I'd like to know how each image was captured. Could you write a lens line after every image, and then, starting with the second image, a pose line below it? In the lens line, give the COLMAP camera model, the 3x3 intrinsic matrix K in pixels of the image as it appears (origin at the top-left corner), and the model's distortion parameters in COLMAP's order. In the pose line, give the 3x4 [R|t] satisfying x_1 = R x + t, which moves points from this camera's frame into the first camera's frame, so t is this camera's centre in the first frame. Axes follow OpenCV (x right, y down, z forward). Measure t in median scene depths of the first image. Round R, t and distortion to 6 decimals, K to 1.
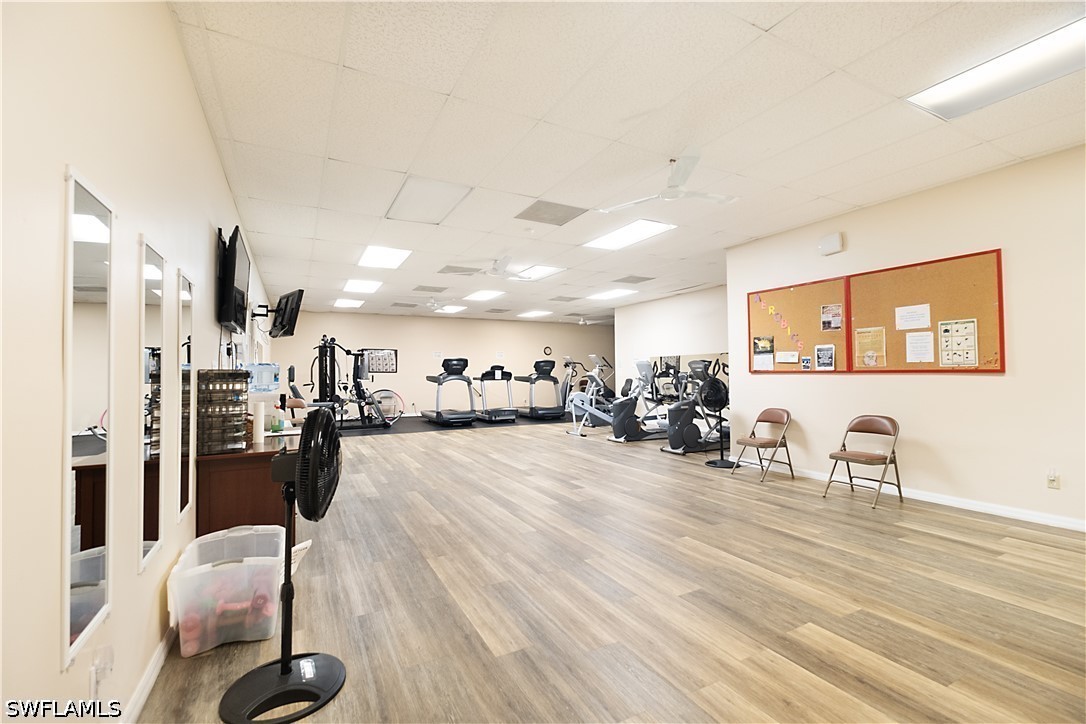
lens RADIAL K [[471.5, 0, 542.6], [0, 471.5, 363.5], [0, 0, 1]] dist [-0.002246, 0.000084]
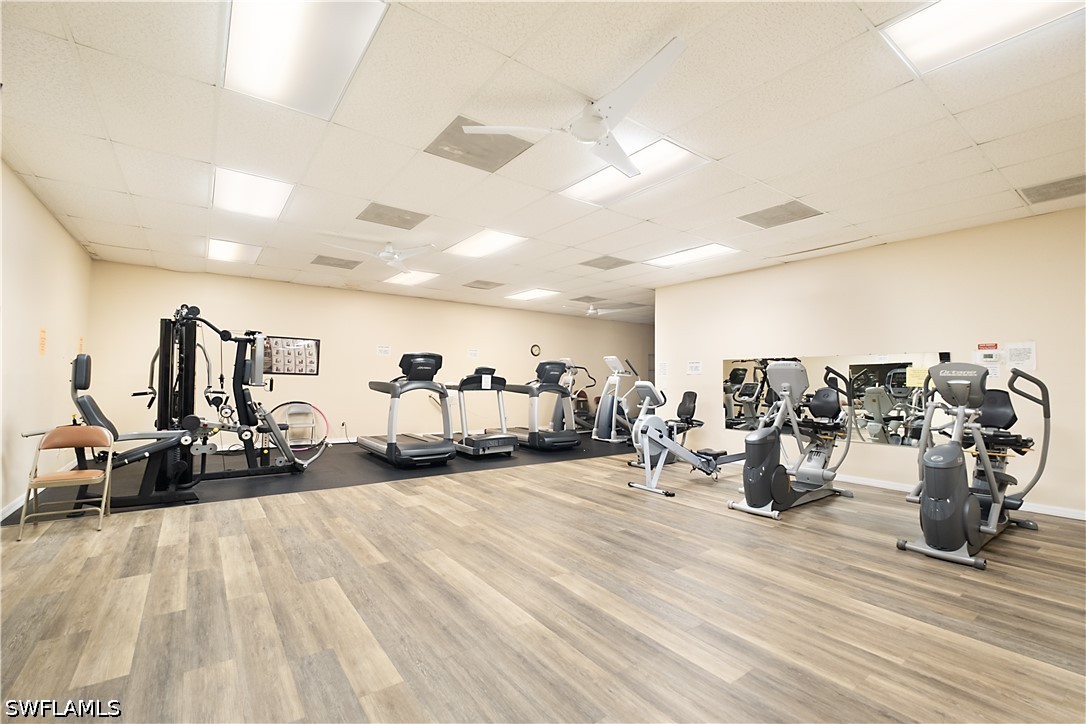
lens RADIAL K [[471.5, 0, 543.9], [0, 471.5, 363.7], [0, 0, 1]] dist [-0.002246, 0.000084]
pose [[0.988460, 0.025726, 0.149284, -0.119368], [-0.023435, 0.999579, -0.017086, 0.008555], [-0.149660, 0.013390, 0.988647, 0.376169]]
